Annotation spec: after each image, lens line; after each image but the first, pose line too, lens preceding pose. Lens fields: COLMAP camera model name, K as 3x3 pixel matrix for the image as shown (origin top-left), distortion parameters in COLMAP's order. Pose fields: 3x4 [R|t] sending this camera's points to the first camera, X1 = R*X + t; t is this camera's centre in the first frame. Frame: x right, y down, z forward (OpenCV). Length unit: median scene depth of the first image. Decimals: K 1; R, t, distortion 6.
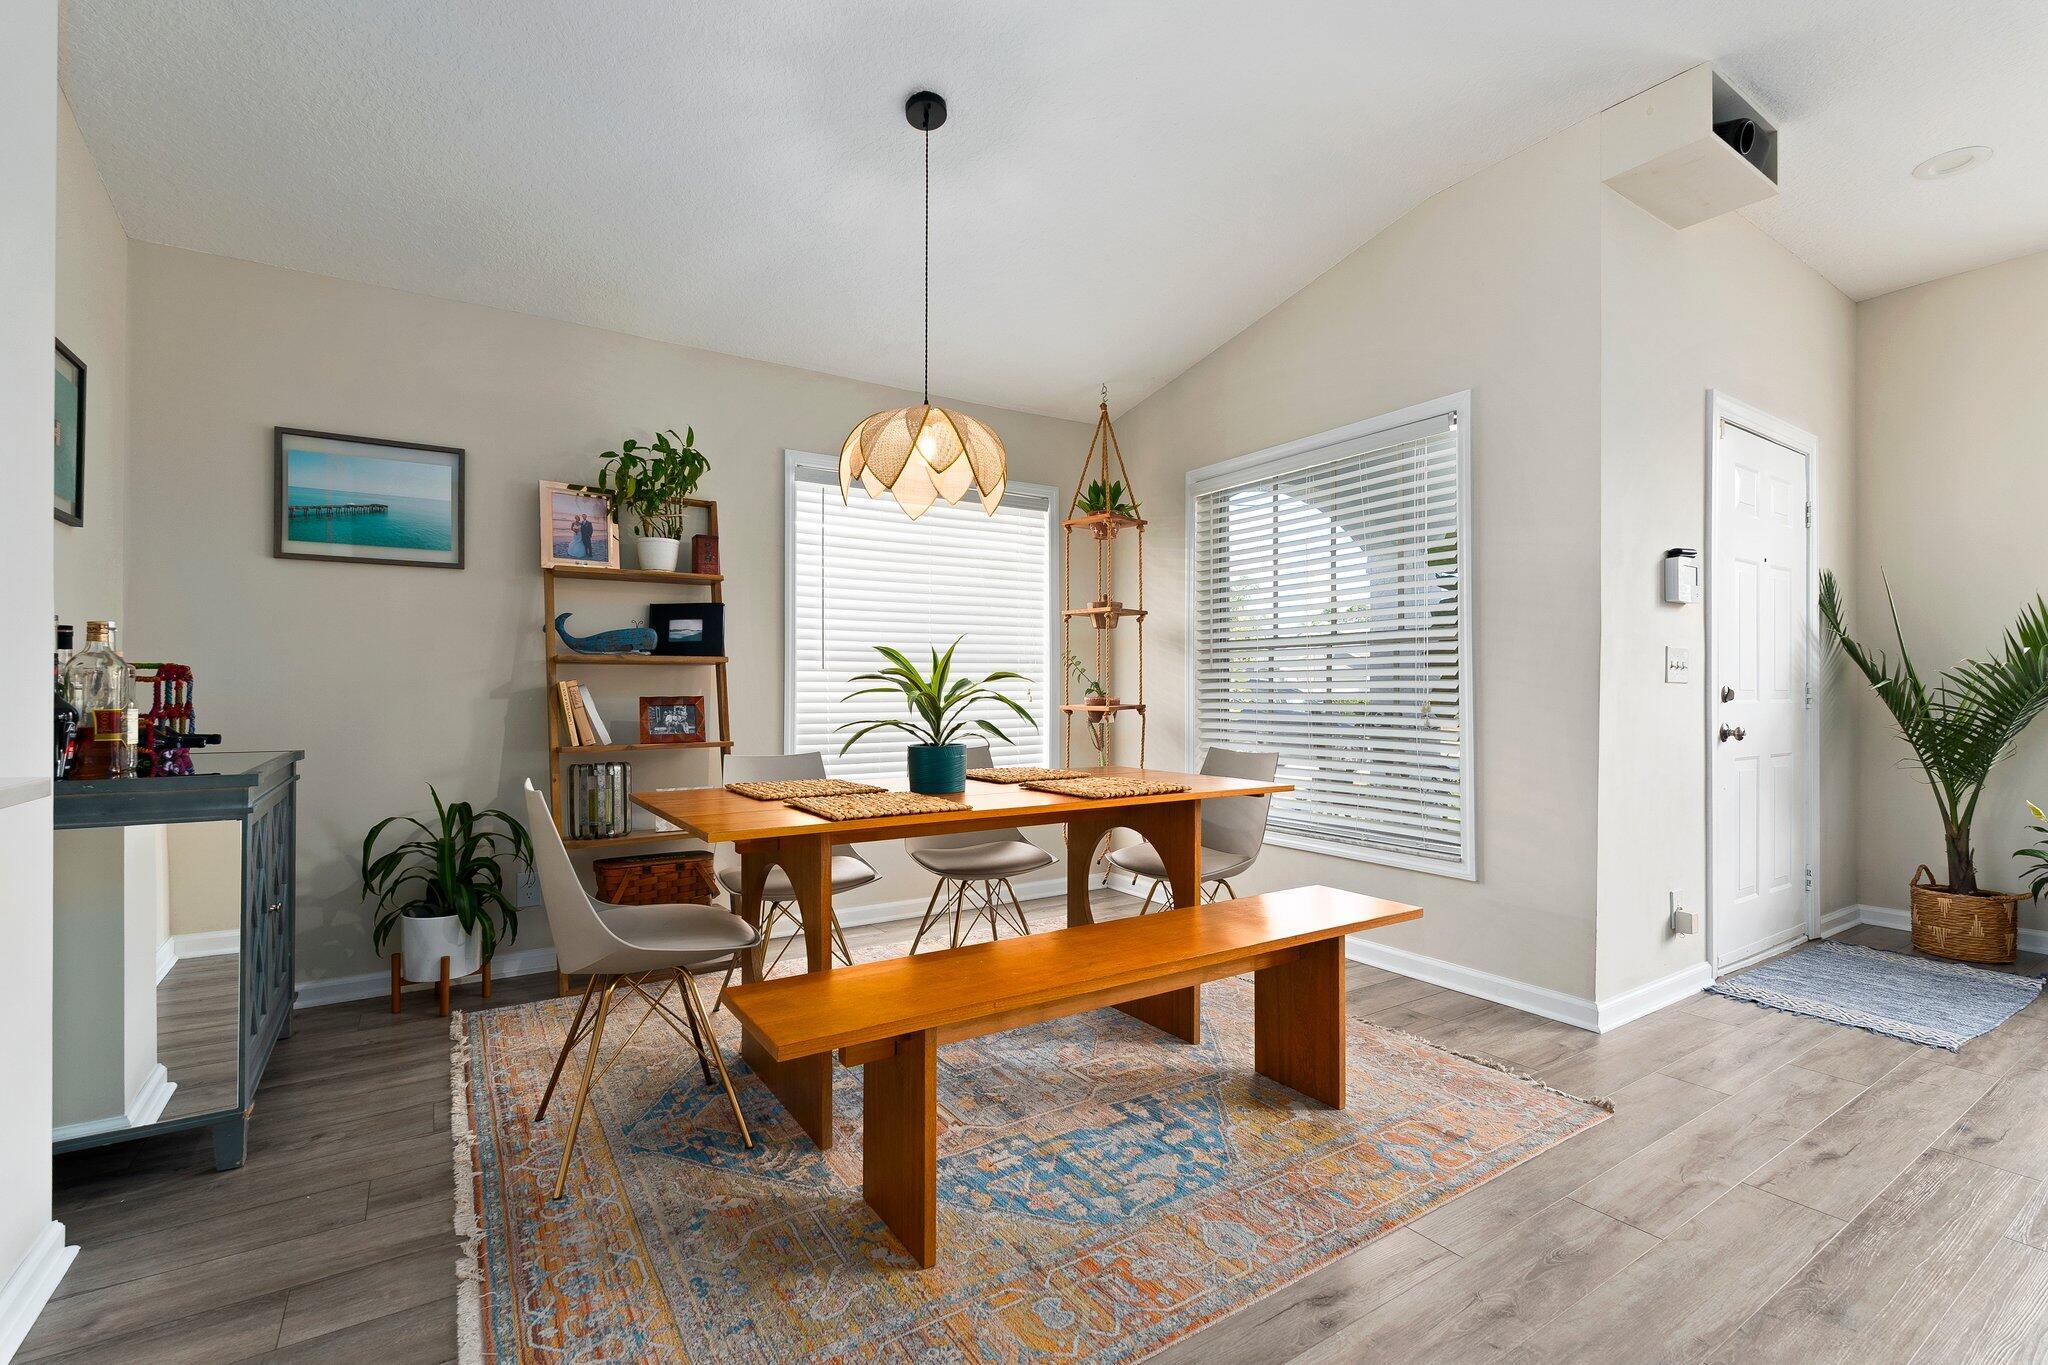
lens RADIAL K [[911.8, 0, 1018.7], [0, 911.8, 680.7], [0, 0, 1]] dist [-0.009006, 0.002376]
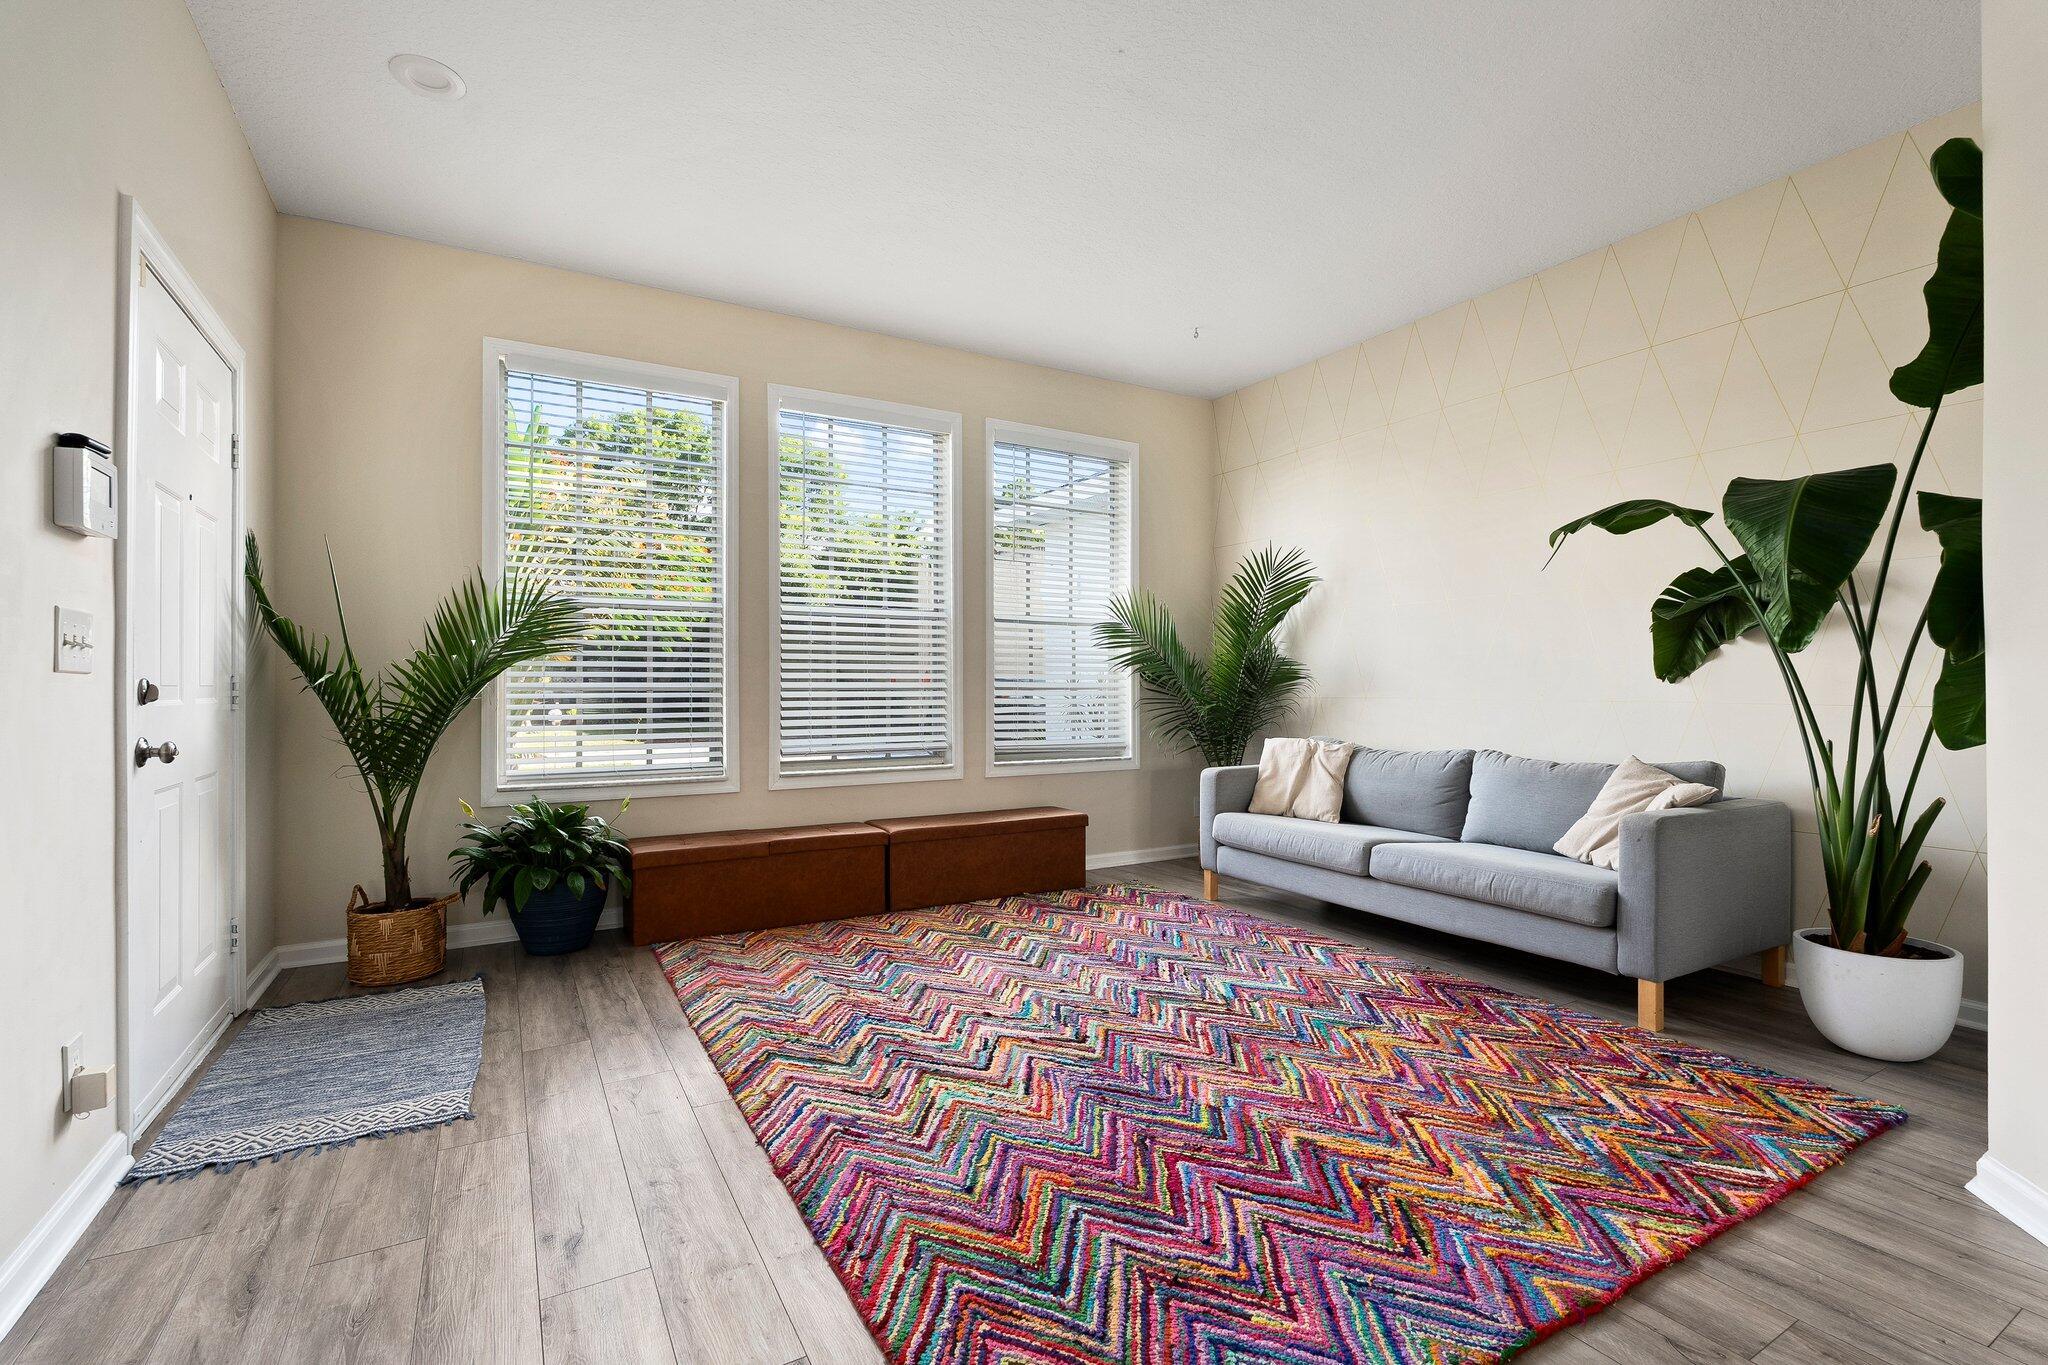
lens RADIAL K [[911.8, 0, 1029.4], [0, 911.8, 683.5], [0, 0, 1]] dist [-0.009006, 0.002376]
pose [[0.047495, -0.000998, 0.998871, 0.179419], [-0.005933, 0.999982, 0.001282, 0.004970], [-0.998854, -0.005987, 0.047488, 0.357613]]
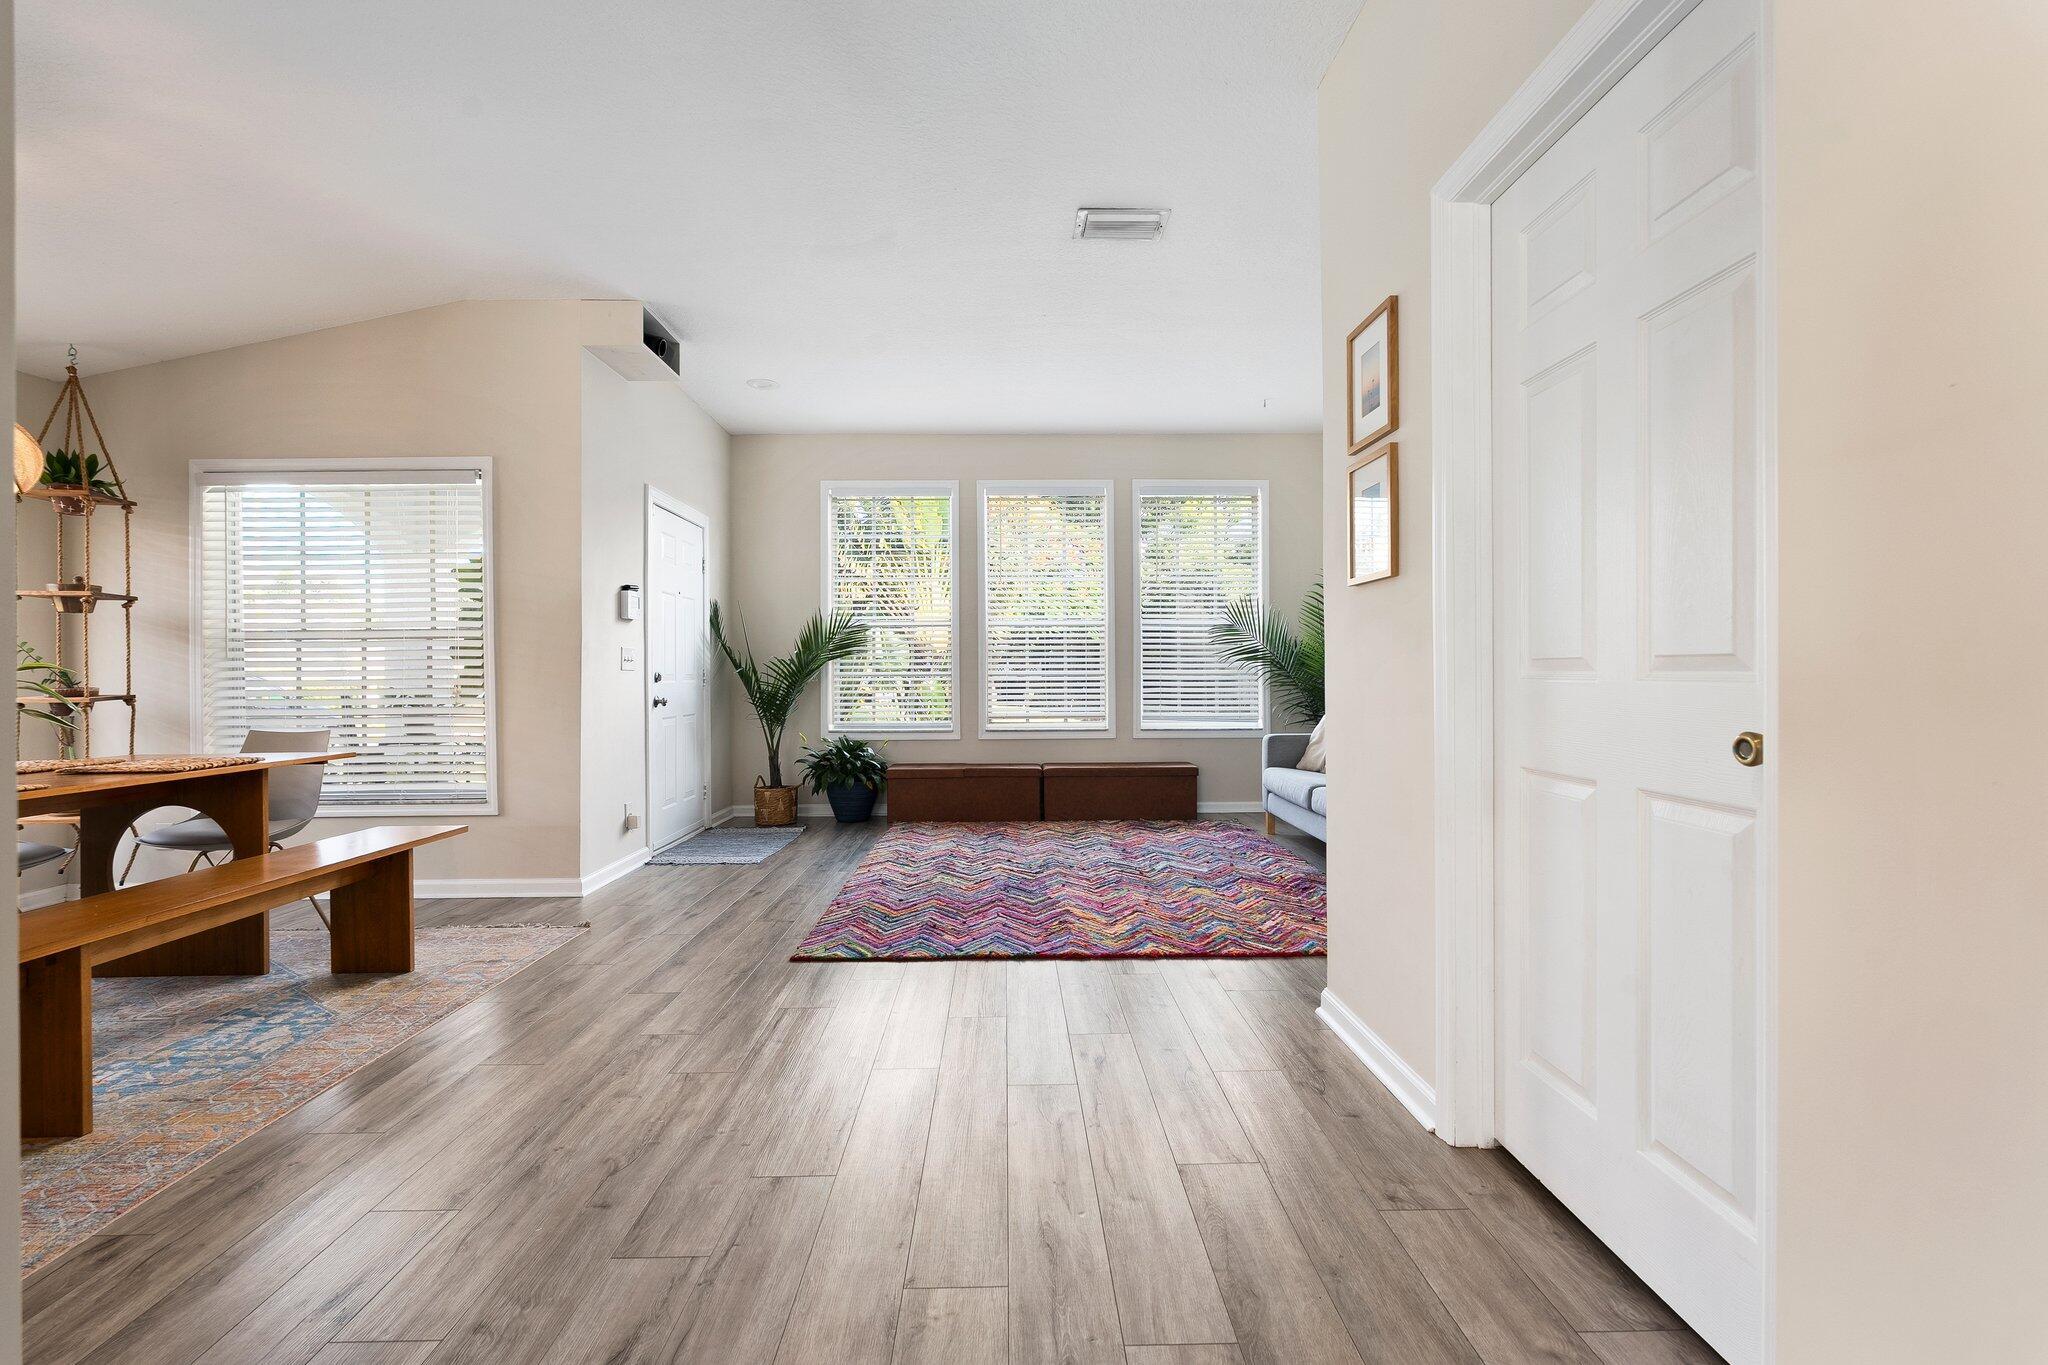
lens RADIAL K [[911.8, 0, 1023.8], [0, 911.8, 673.1], [0, 0, 1]] dist [-0.009006, 0.002376]
pose [[0.525263, -0.006643, 0.850914, -0.236350], [0.001342, 0.999975, 0.006978, -0.002485], [-0.850939, -0.002523, 0.525259, -0.380406]]
